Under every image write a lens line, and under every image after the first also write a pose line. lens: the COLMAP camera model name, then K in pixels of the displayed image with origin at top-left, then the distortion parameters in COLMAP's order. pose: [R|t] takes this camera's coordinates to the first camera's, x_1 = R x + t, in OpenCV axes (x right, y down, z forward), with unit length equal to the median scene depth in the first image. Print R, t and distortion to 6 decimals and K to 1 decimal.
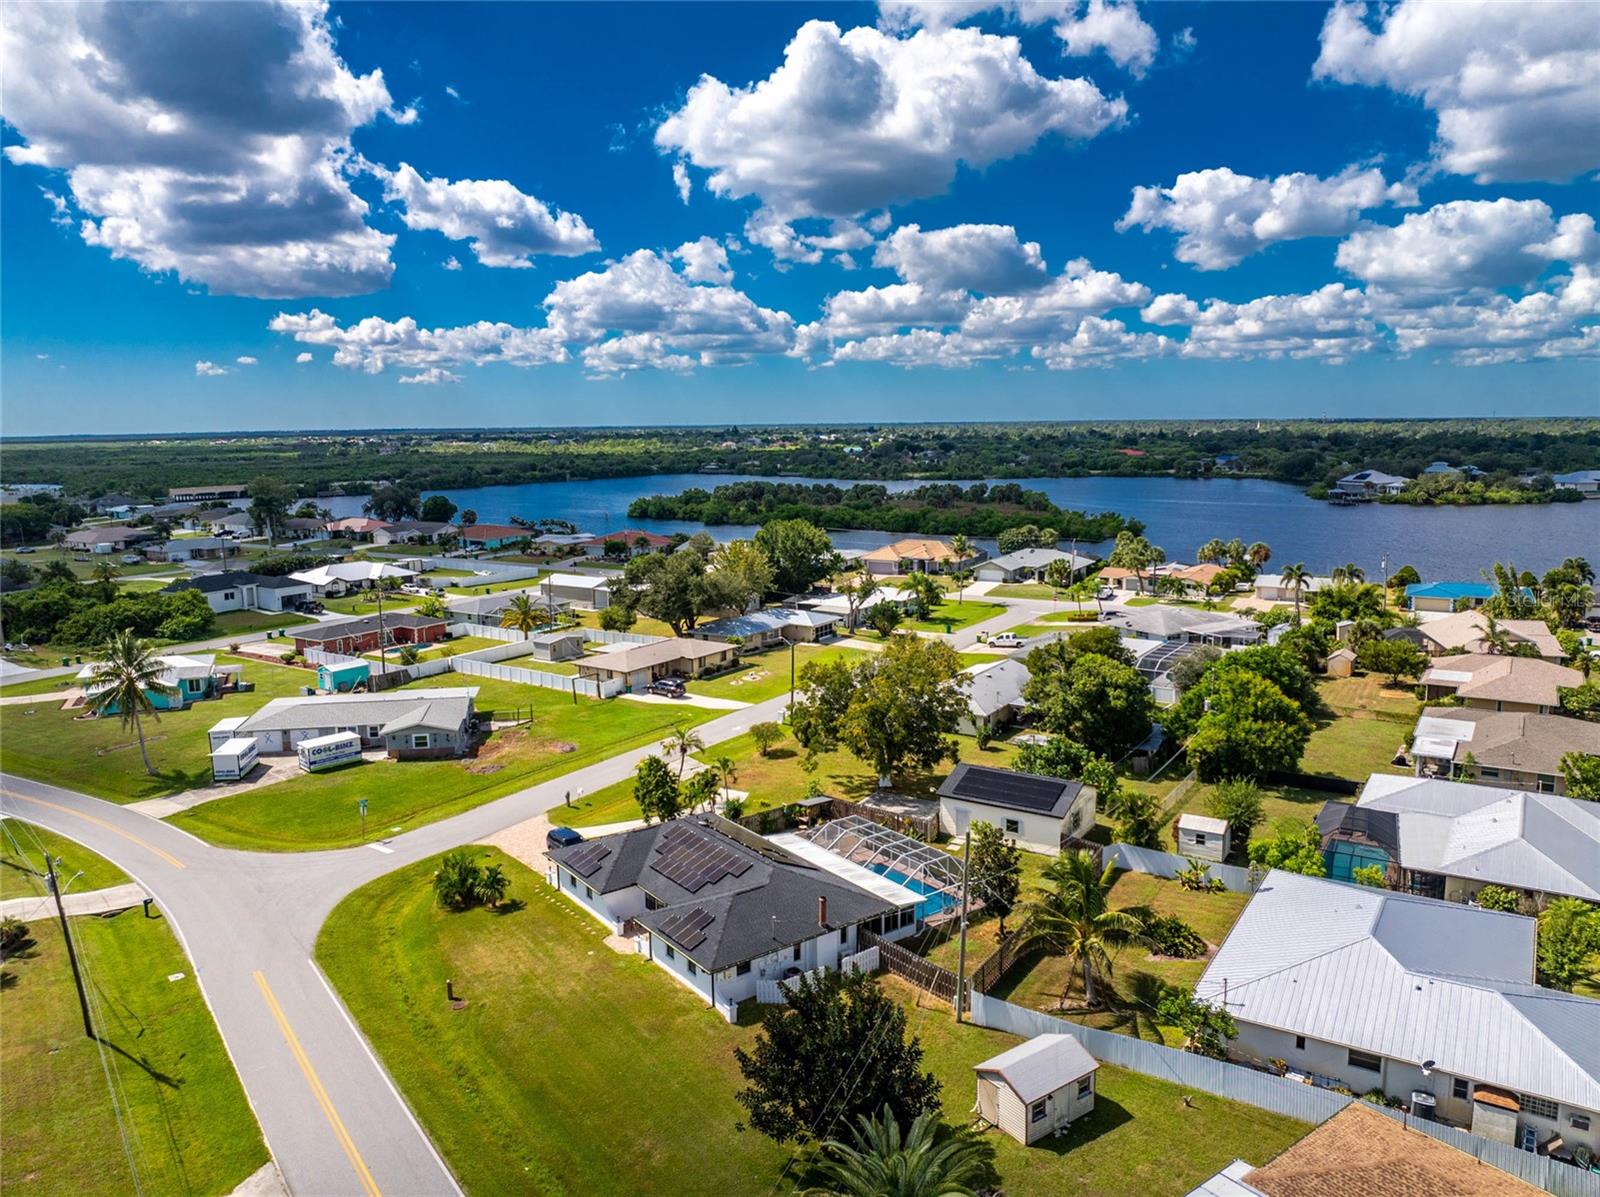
lens RADIAL K [[1126.5, 0, 800.0], [0, 1126.5, 598.5], [0, 0, 1]] dist [-0.034166, -0.004080]
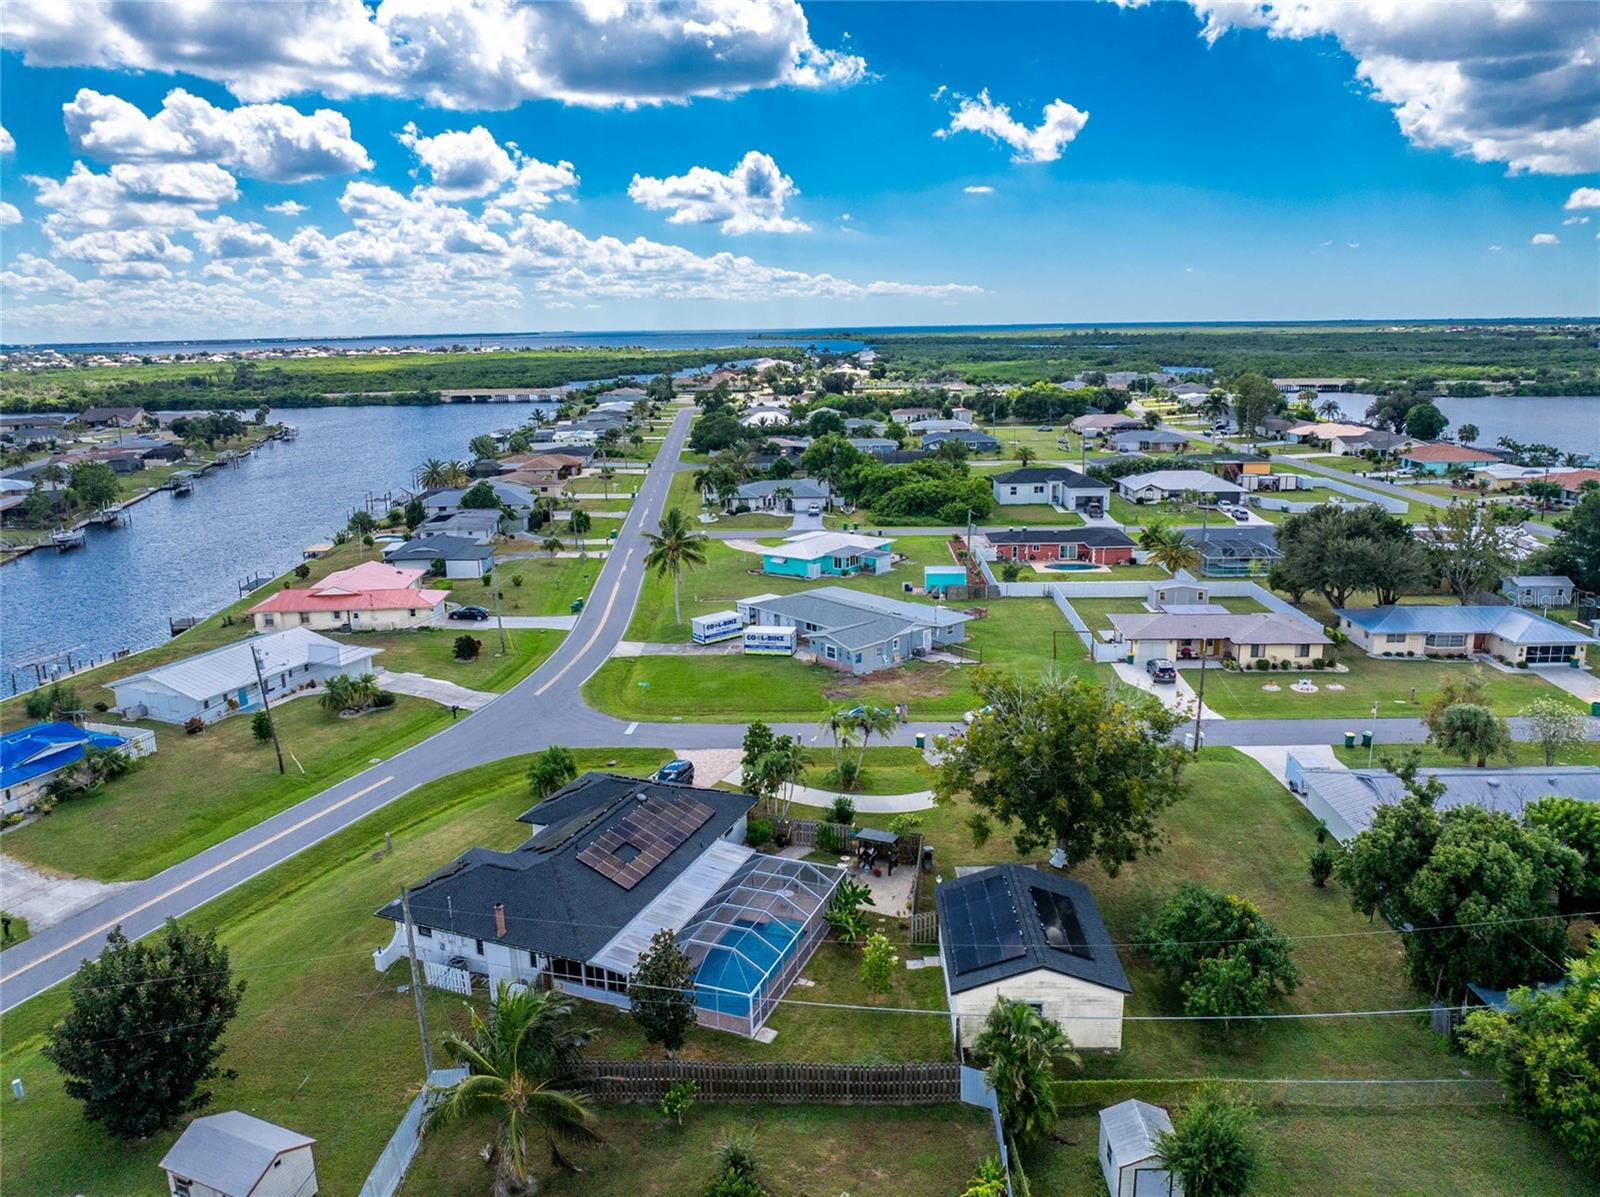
lens RADIAL K [[1126.5, 0, 800.0], [0, 1126.5, 598.5], [0, 0, 1]] dist [-0.034166, -0.004080]
pose [[0.518842, 0.201953, -0.830673, 0.513983], [-0.118875, 0.979299, 0.163837, -0.090007], [0.846565, 0.013741, 0.532108, 0.445893]]
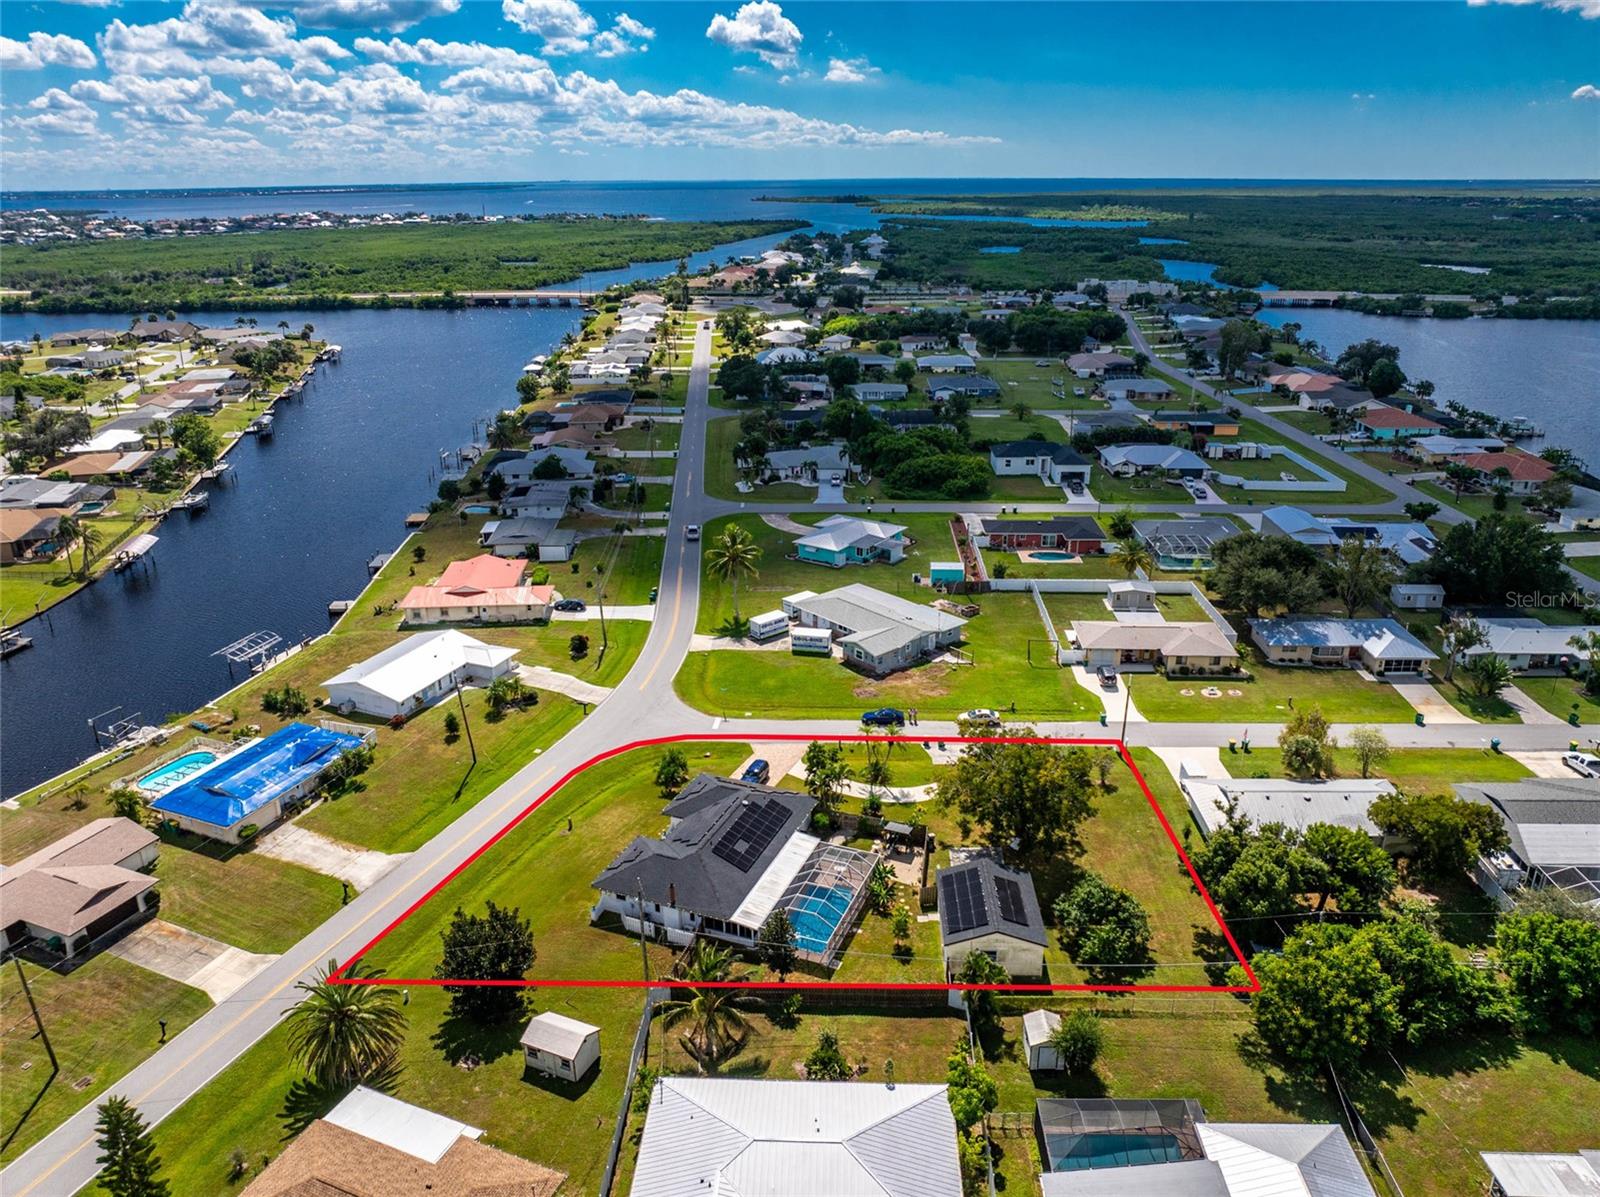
lens RADIAL K [[1126.5, 0, 800.0], [0, 1126.5, 598.5], [0, 0, 1]] dist [-0.034166, -0.004080]
pose [[0.516706, 0.307877, -0.798891, 0.719082], [-0.128840, 0.950442, 0.282950, -0.325498], [0.846413, -0.043273, 0.530765, 0.231266]]
